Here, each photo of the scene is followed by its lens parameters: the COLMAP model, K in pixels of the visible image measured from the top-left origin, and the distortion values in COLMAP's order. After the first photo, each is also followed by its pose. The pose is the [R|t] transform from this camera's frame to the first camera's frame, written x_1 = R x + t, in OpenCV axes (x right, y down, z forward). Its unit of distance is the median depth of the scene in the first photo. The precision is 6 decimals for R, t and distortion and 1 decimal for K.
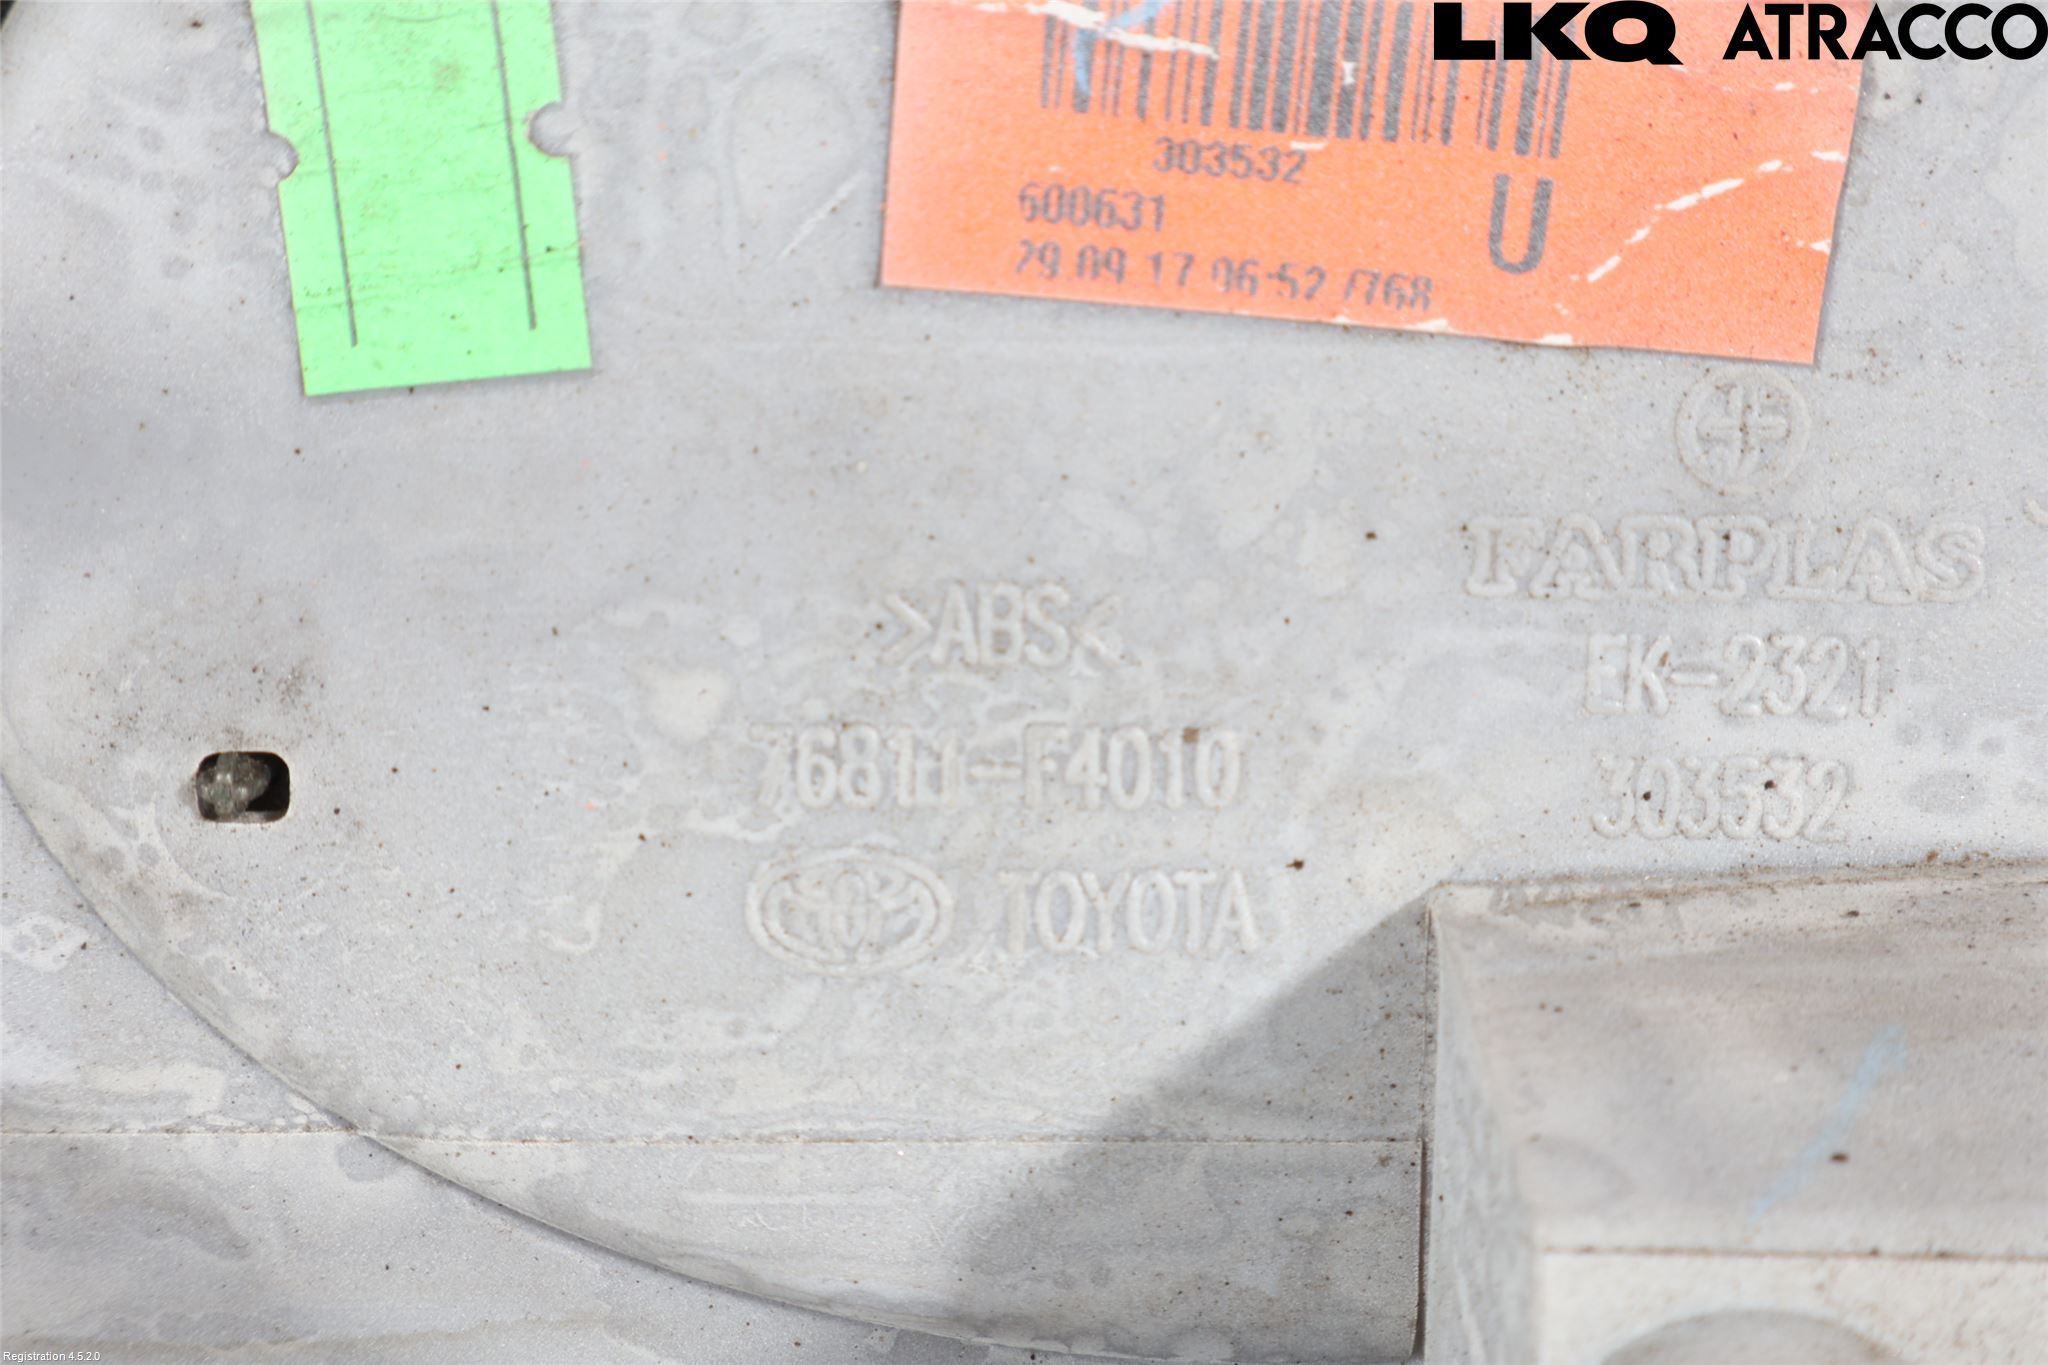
lens RADIAL K [[4310.7, 0, 1023.8], [0, 4310.7, 686.8], [0, 0, 1]] dist [-0.006747, 0.000000]
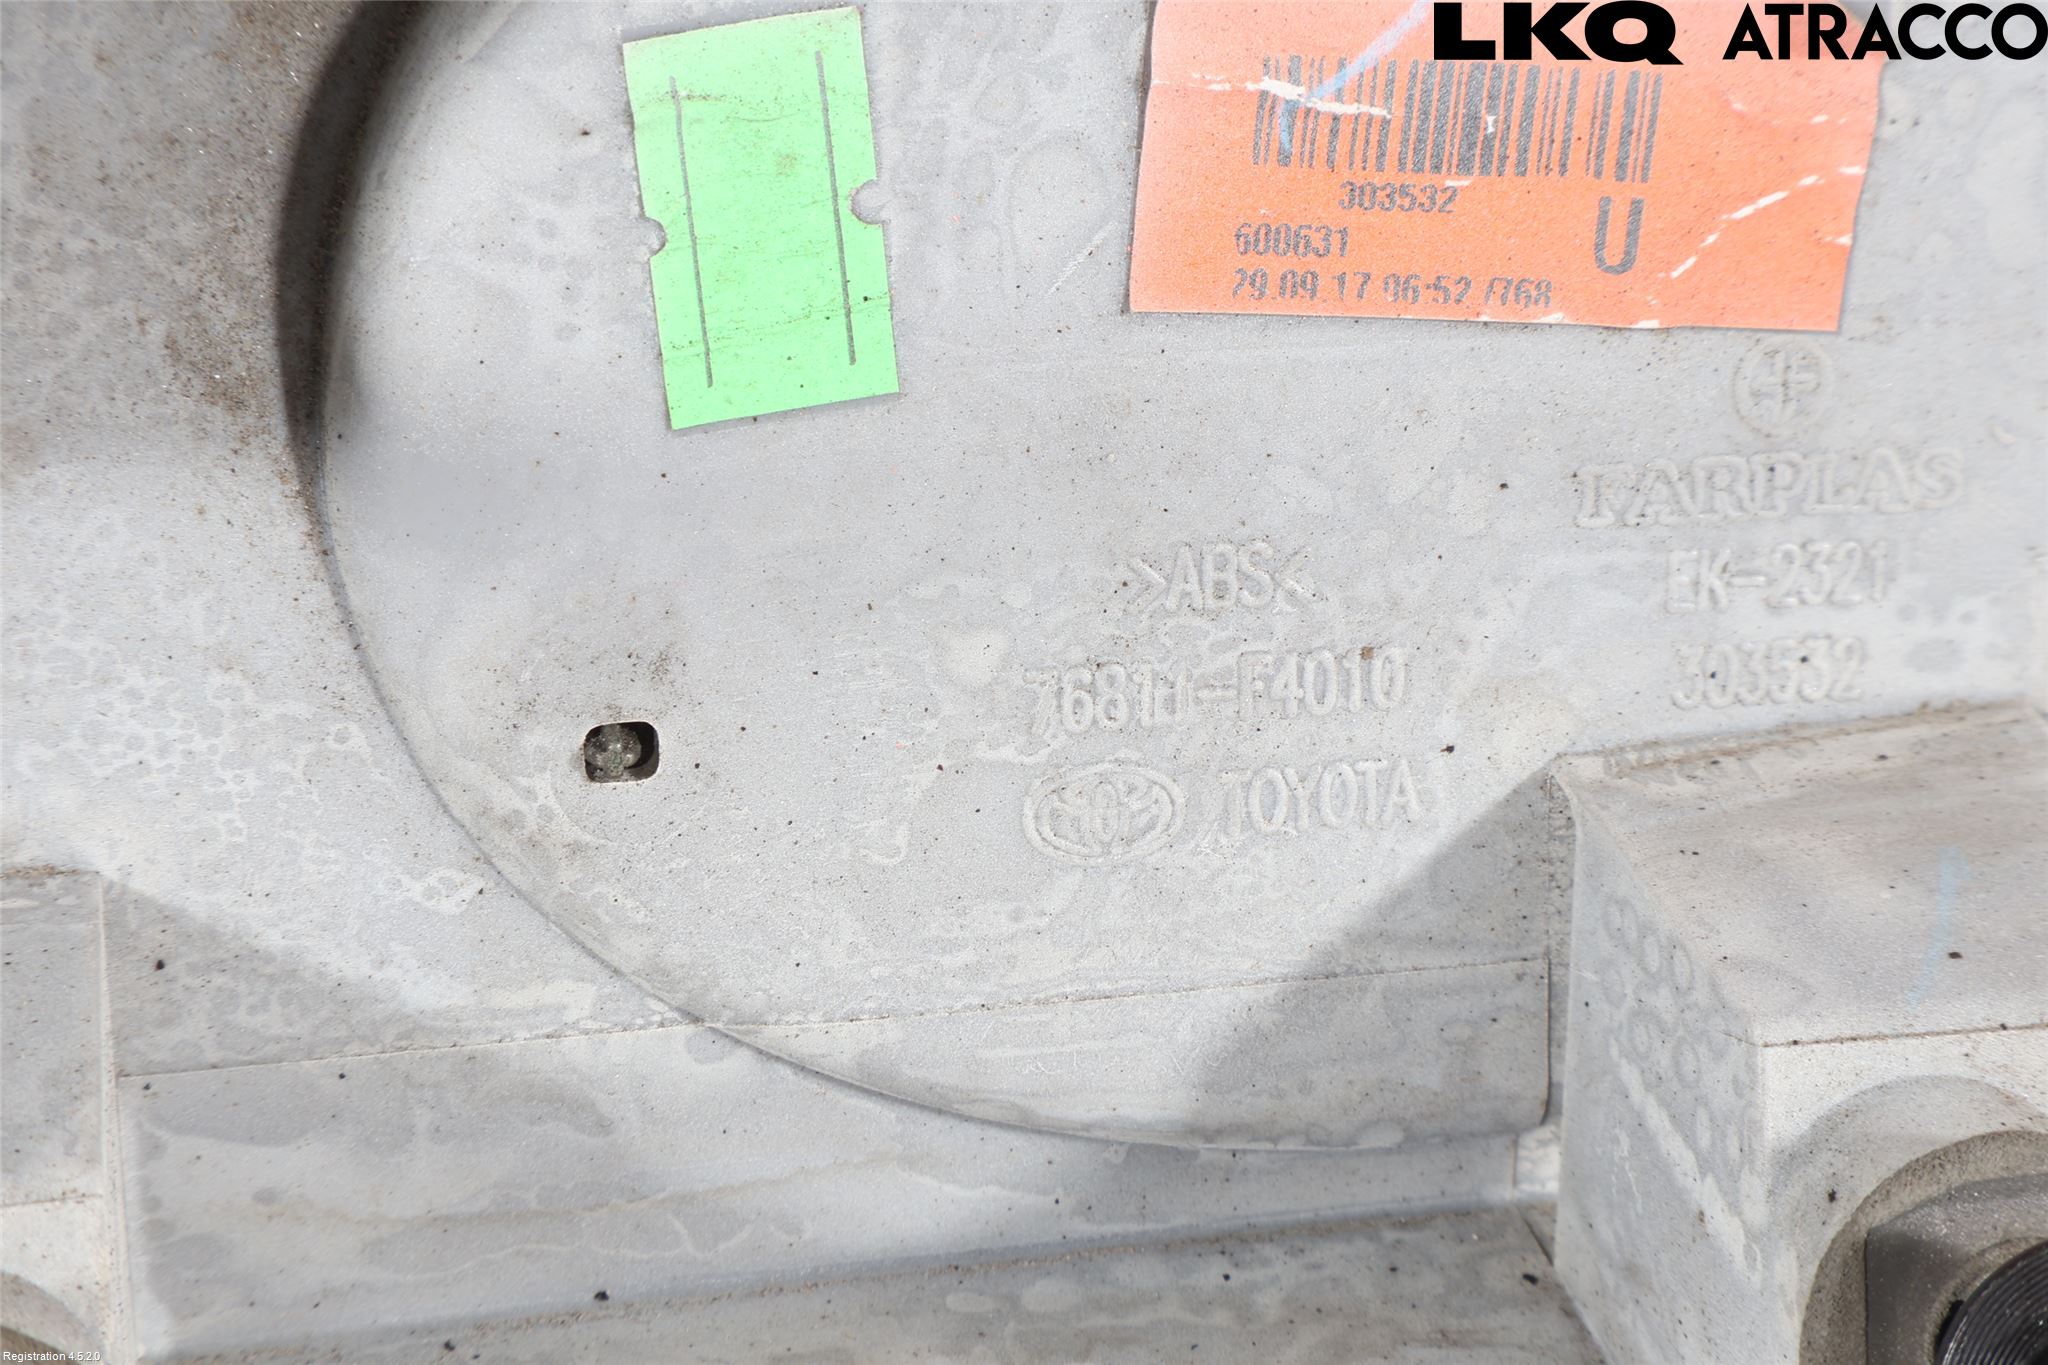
lens RADIAL K [[4310.7, 0, 1024.5], [0, 4310.7, 678.7], [0, 0, 1]] dist [-0.006747, 0.000000]
pose [[0.980135, -0.071223, 0.185101, -0.292395], [0.059506, 0.995902, 0.068109, -0.072883], [-0.189194, -0.055741, 0.980356, -0.207225]]
